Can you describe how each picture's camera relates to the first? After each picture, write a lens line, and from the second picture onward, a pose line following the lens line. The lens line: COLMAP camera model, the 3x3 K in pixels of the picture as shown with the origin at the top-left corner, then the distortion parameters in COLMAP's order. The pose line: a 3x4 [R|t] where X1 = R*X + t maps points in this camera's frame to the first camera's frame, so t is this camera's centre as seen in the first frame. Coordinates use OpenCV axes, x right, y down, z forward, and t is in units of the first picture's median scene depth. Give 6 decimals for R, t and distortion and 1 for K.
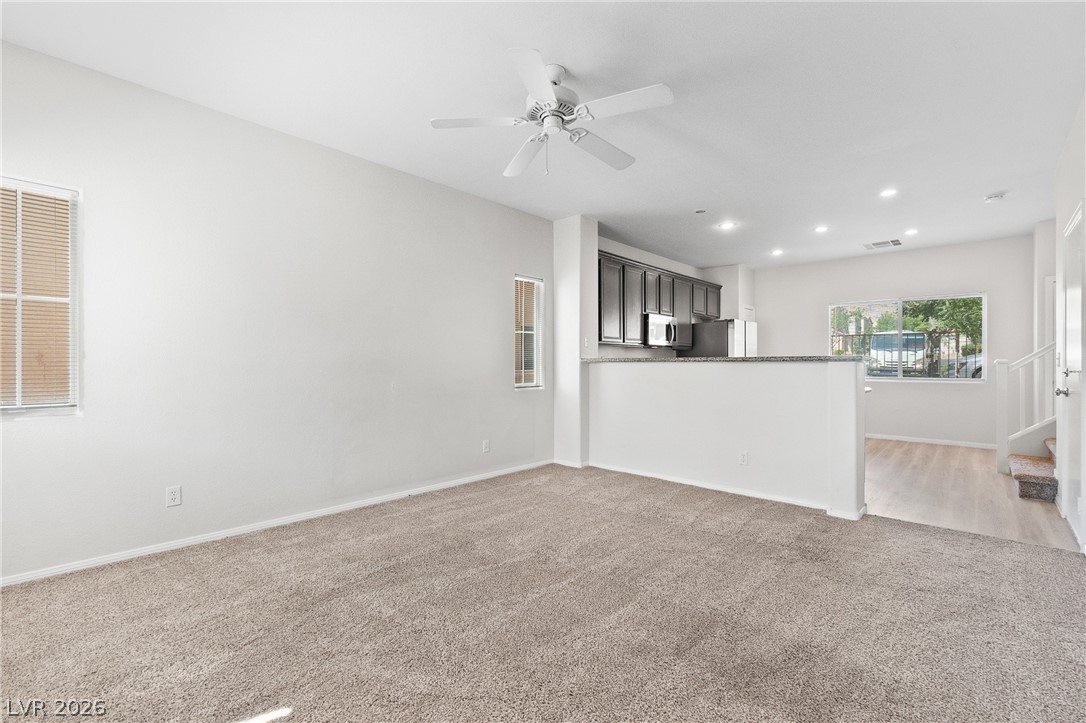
lens RADIAL K [[470.4, 0, 543.0], [0, 470.4, 361.5], [0, 0, 1]] dist [0.001092, 0.000174]
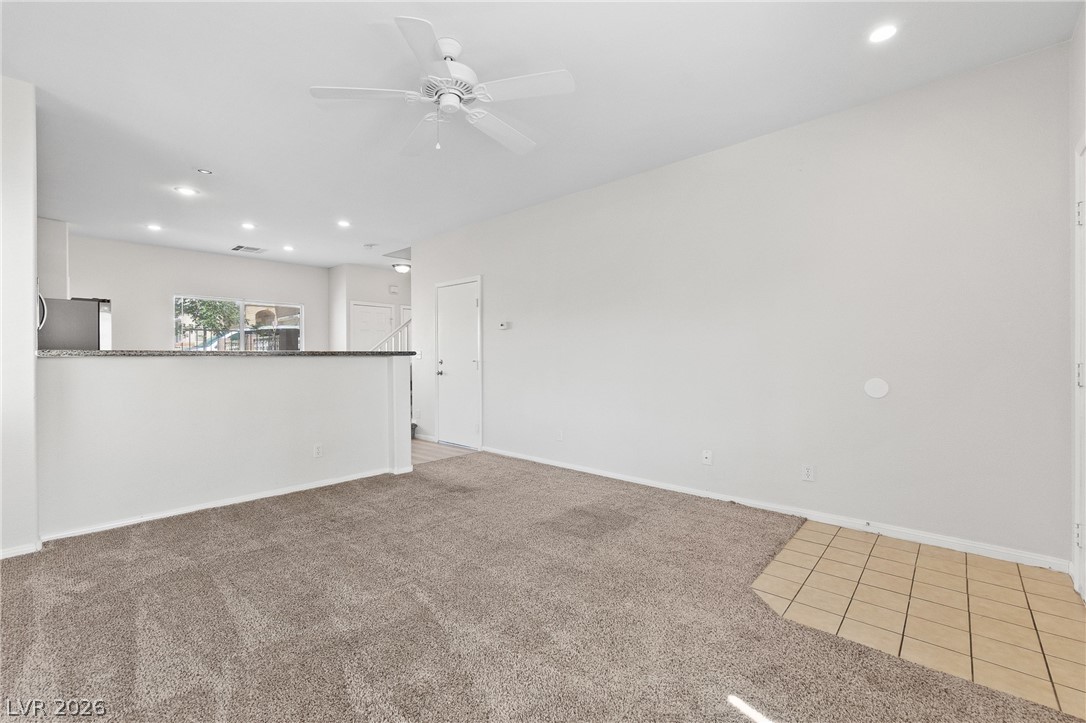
lens RADIAL K [[463.9, 0, 544.1], [0, 463.9, 351.1], [0, 0, 1]] dist [0.001210, 0.000268]
pose [[-0.023580, 0.018876, 0.999544, -0.577724], [0.000354, 0.999822, -0.018873, 0.010733], [-0.999722, -0.000091, -0.023583, 0.536055]]
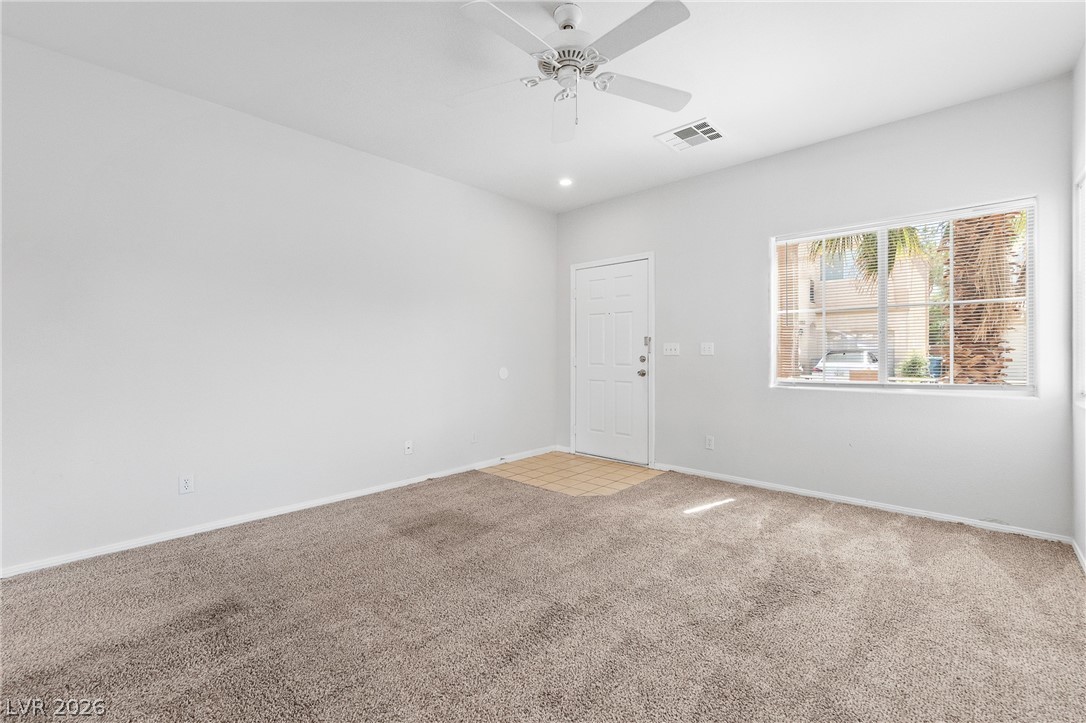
lens RADIAL K [[463.9, 0, 544.1], [0, 463.9, 351.1], [0, 0, 1]] dist [0.001210, 0.000268]
pose [[-0.999932, 0.004637, -0.010685, 0.047217], [0.004707, 0.999968, -0.006507, 0.004092], [0.010654, -0.006557, -0.999922, 1.185258]]
